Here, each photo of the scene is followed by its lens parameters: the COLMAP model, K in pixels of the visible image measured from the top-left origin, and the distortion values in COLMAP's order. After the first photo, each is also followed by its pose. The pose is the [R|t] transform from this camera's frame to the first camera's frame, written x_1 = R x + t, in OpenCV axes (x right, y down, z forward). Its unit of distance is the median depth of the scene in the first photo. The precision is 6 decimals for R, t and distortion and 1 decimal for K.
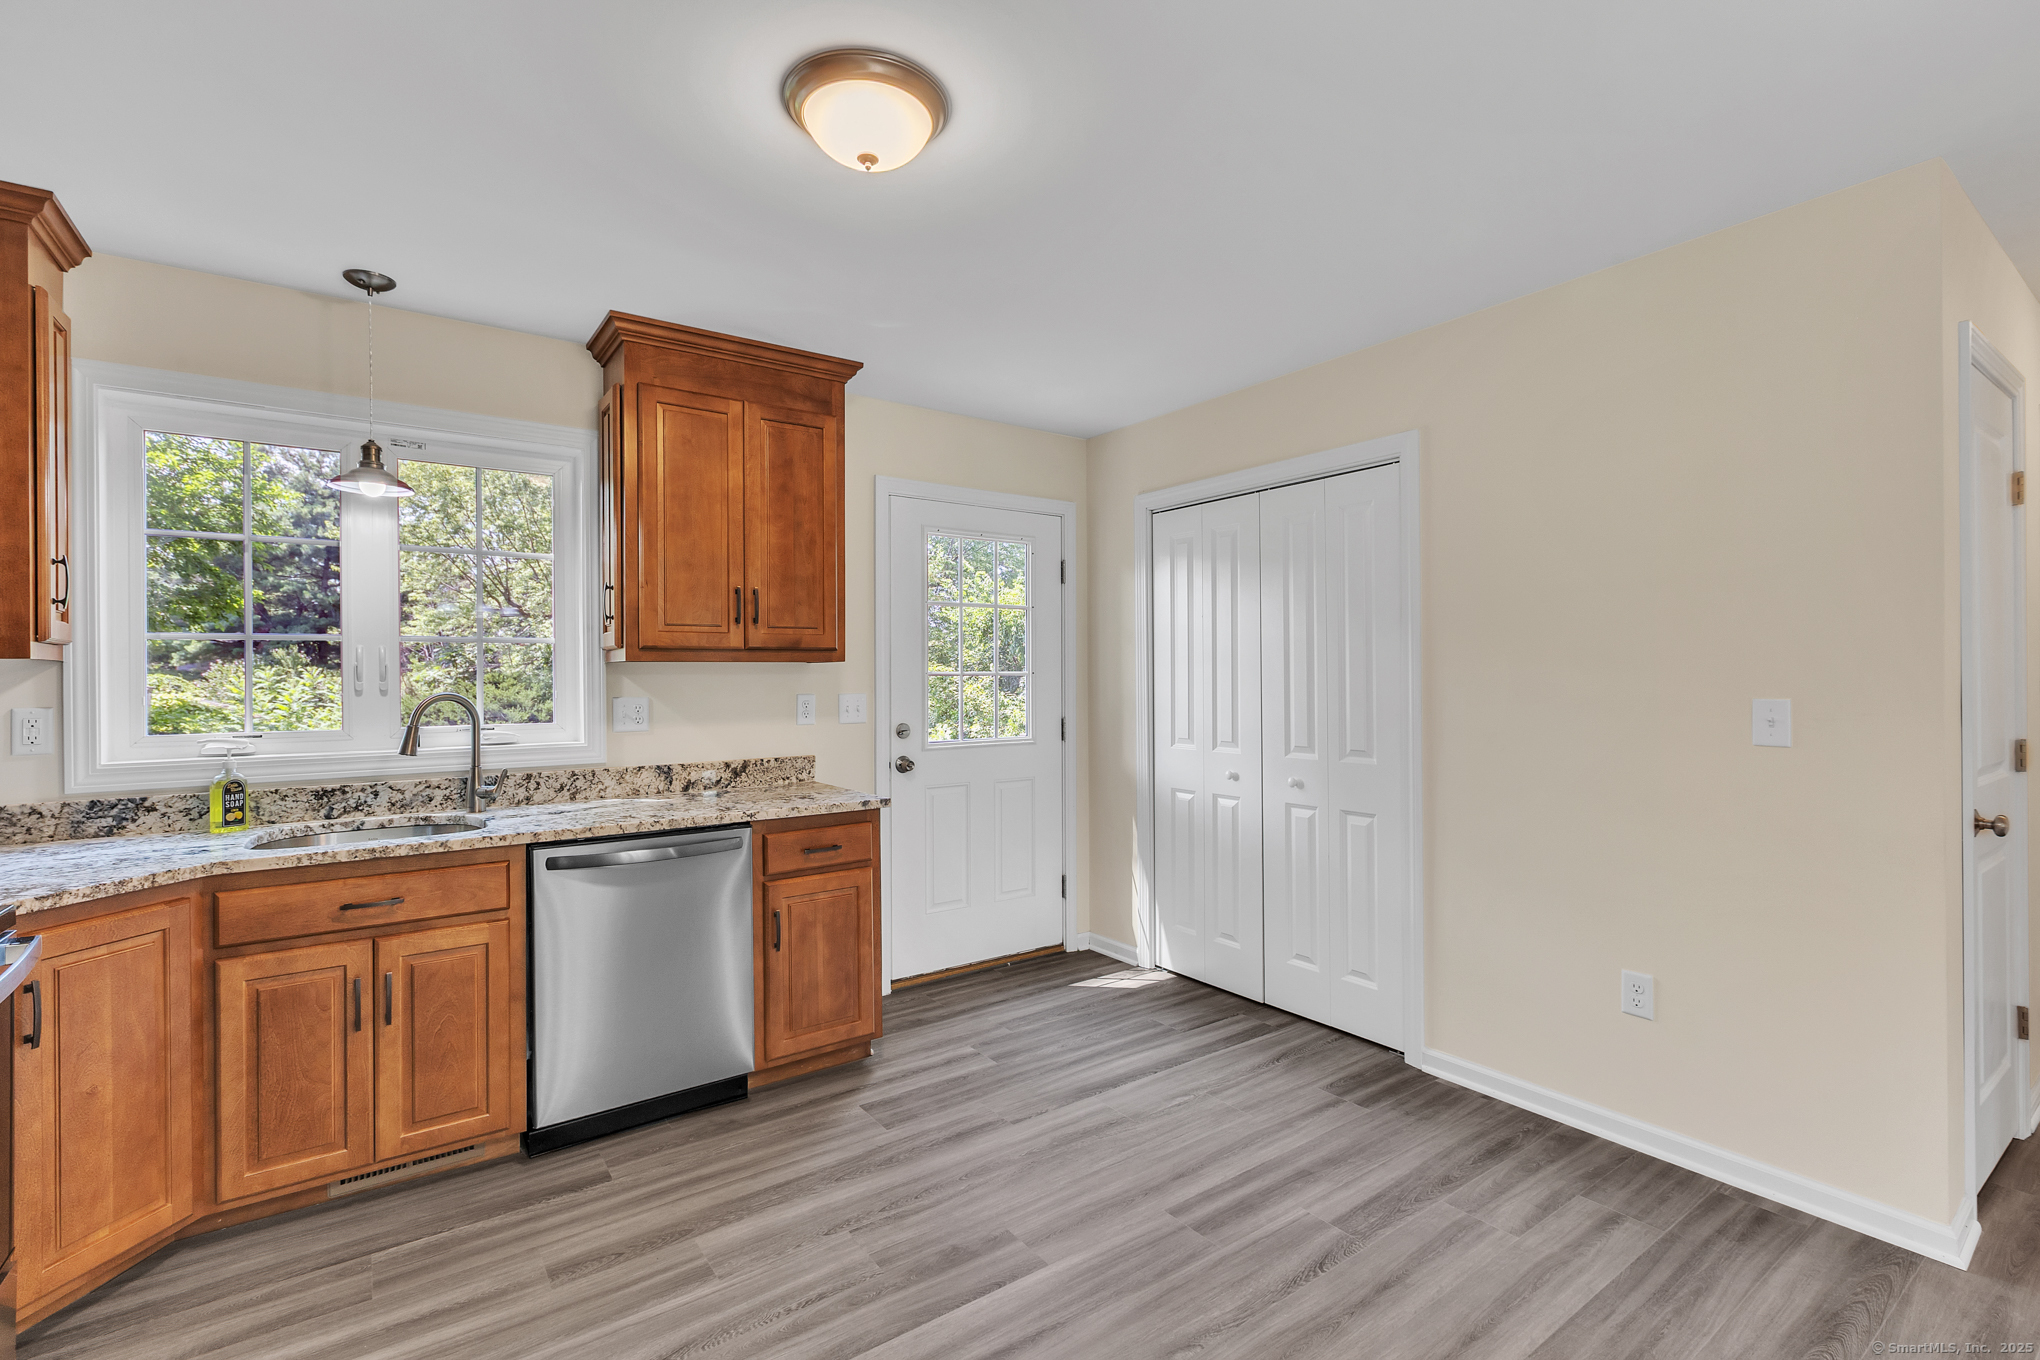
lens RADIAL K [[917.0, 0, 1023.3], [0, 917.0, 675.1], [0, 0, 1]] dist [0.000844, -0.001027]
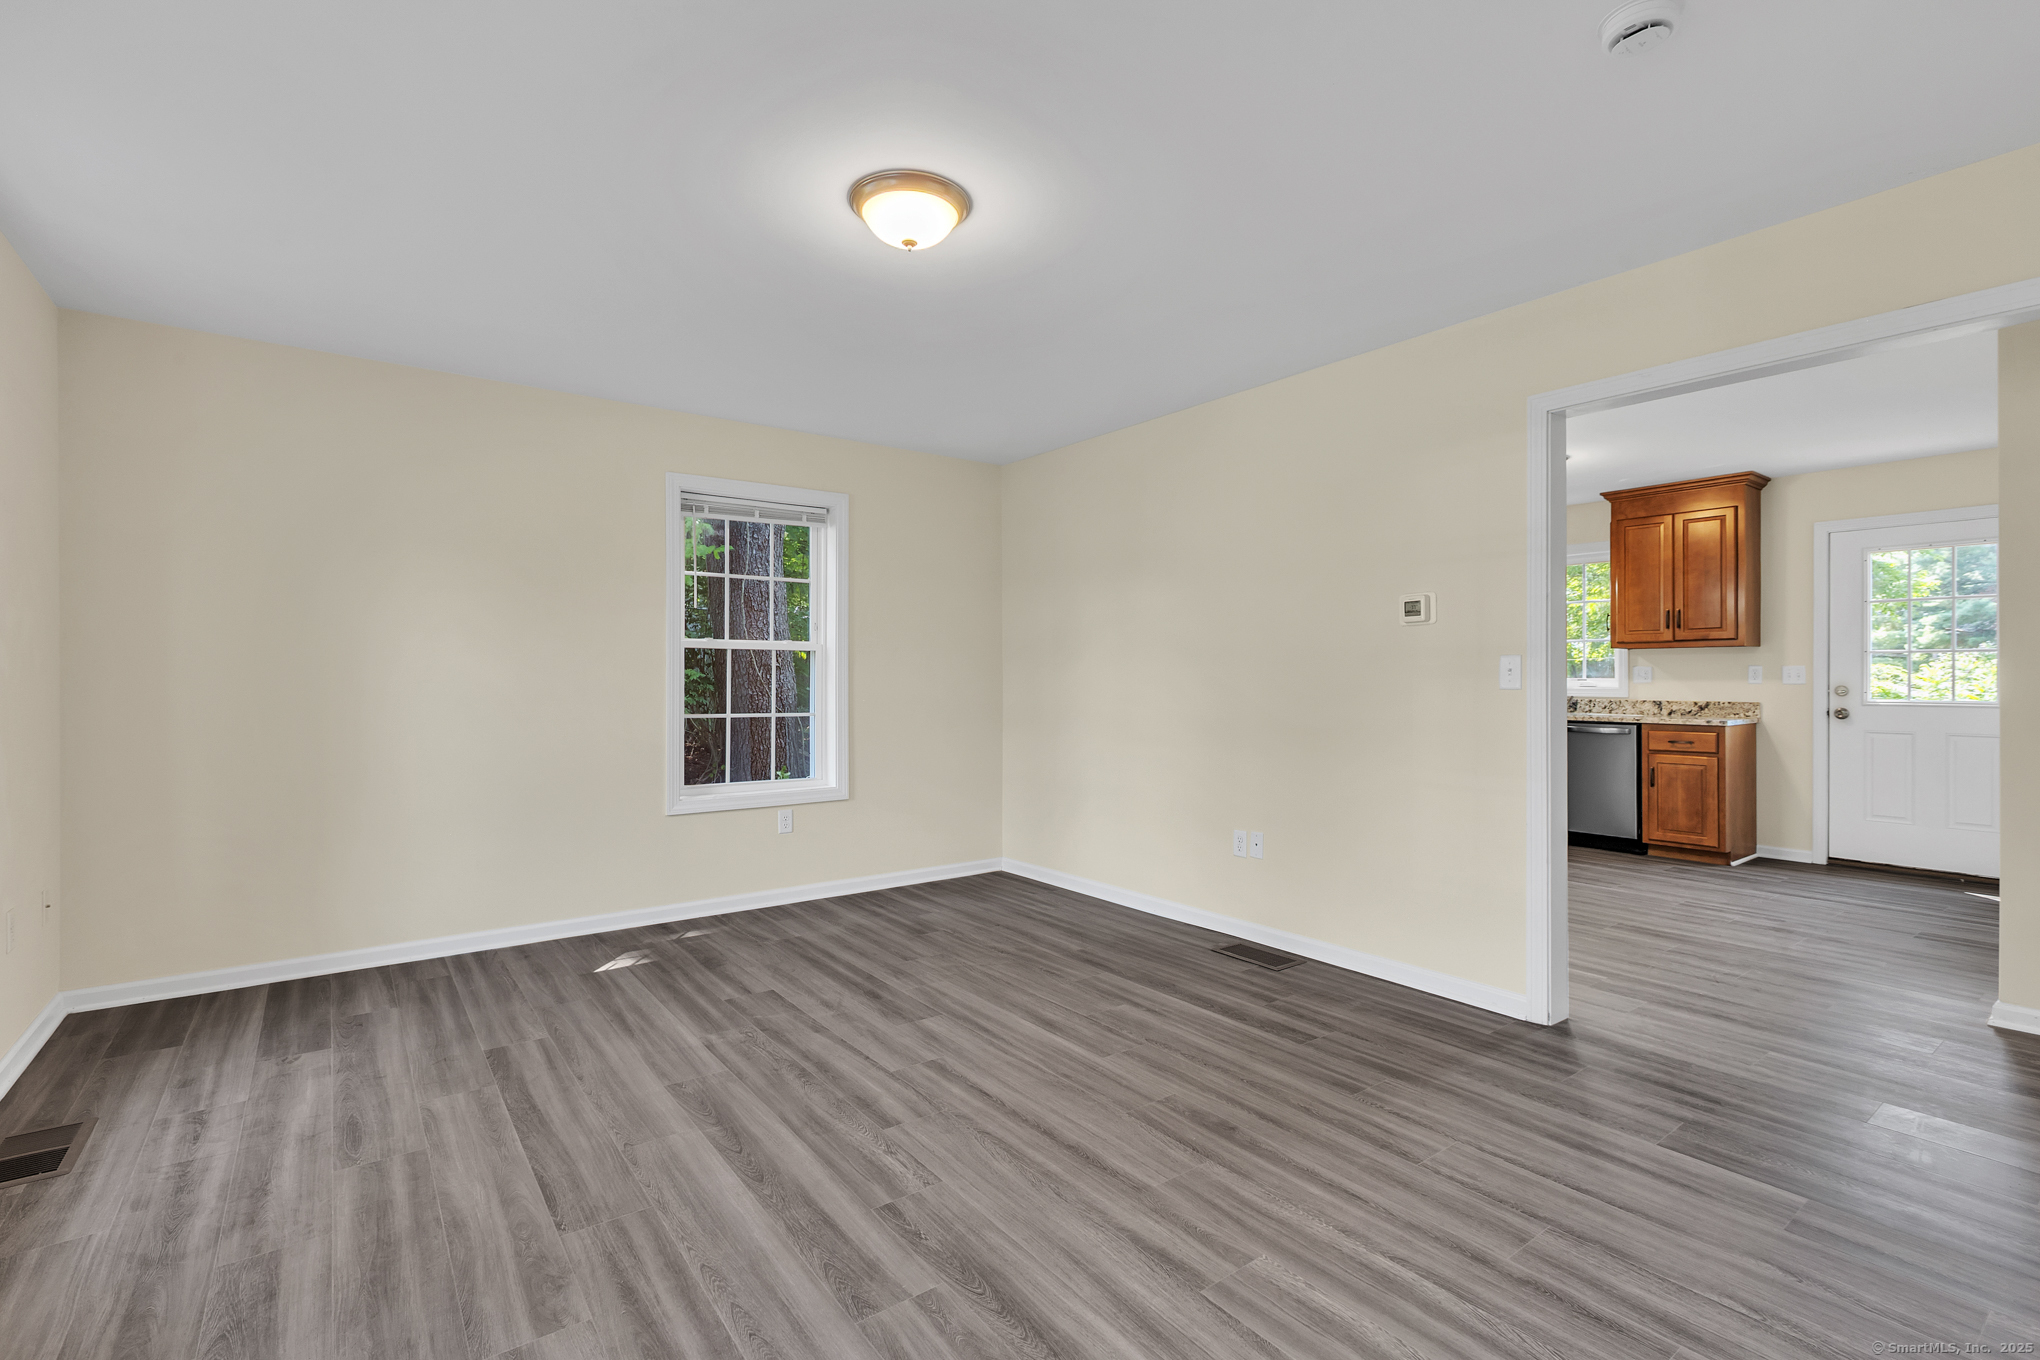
lens RADIAL K [[917.0, 0, 1023.3], [0, 917.0, 675.1], [0, 0, 1]] dist [0.000844, -0.001027]
pose [[0.023482, 0.005990, -0.999706, 1.700922], [0.001149, 0.999981, 0.006019, 0.032593], [0.999724, -0.001290, 0.023475, -0.450183]]
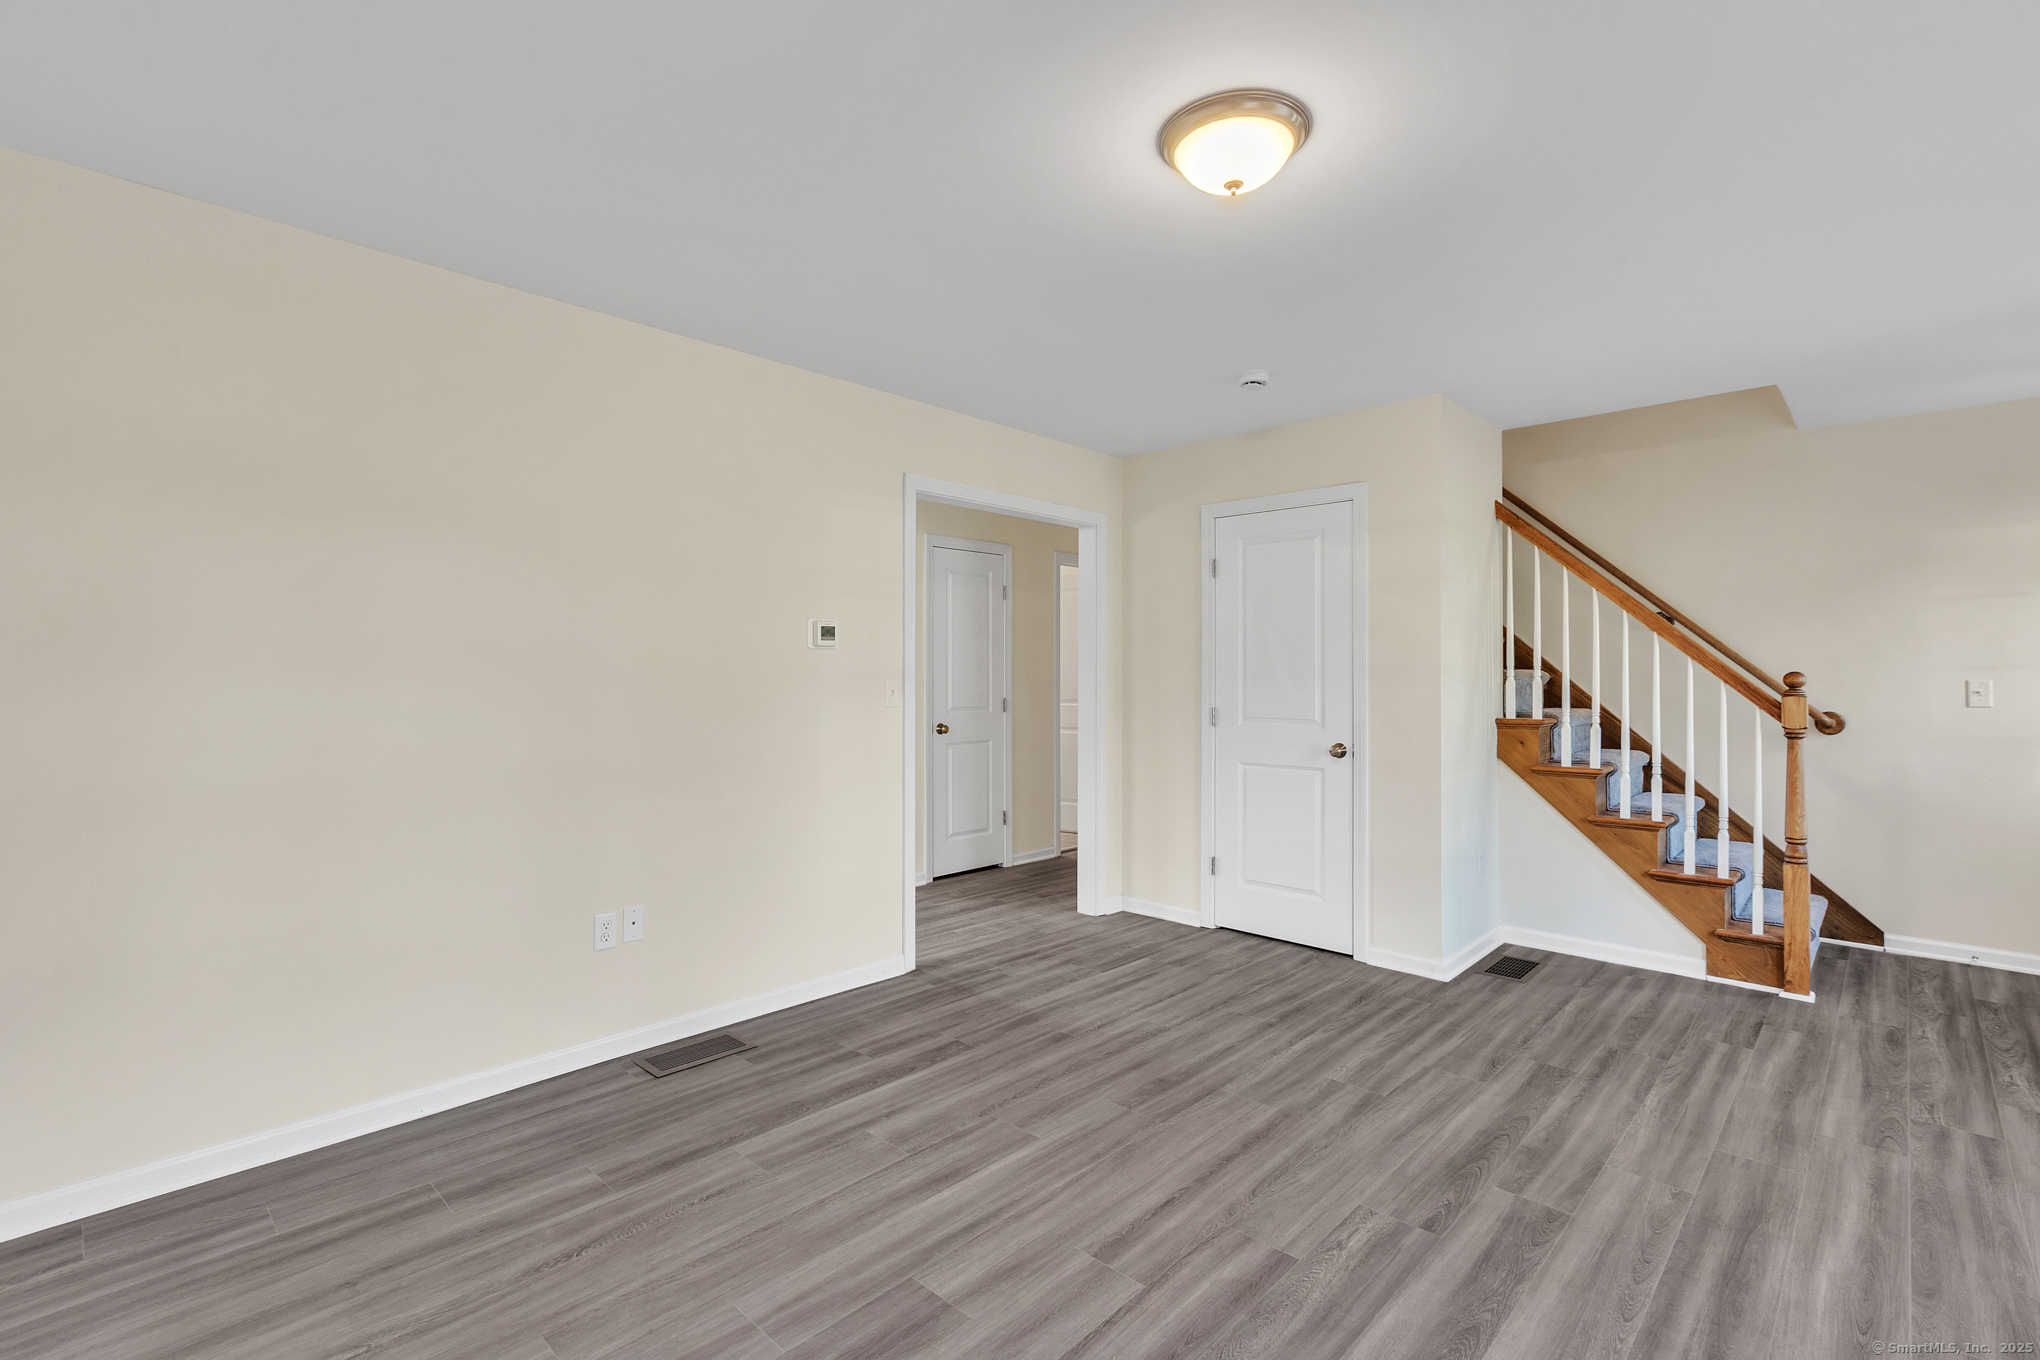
lens RADIAL K [[917.0, 0, 1023.3], [0, 917.0, 675.1], [0, 0, 1]] dist [0.000844, -0.001027]
pose [[0.983414, 0.008728, 0.181163, 0.600621], [-0.008520, 0.999962, -0.001925, 0.012409], [-0.181173, 0.000350, 0.983451, -1.159387]]
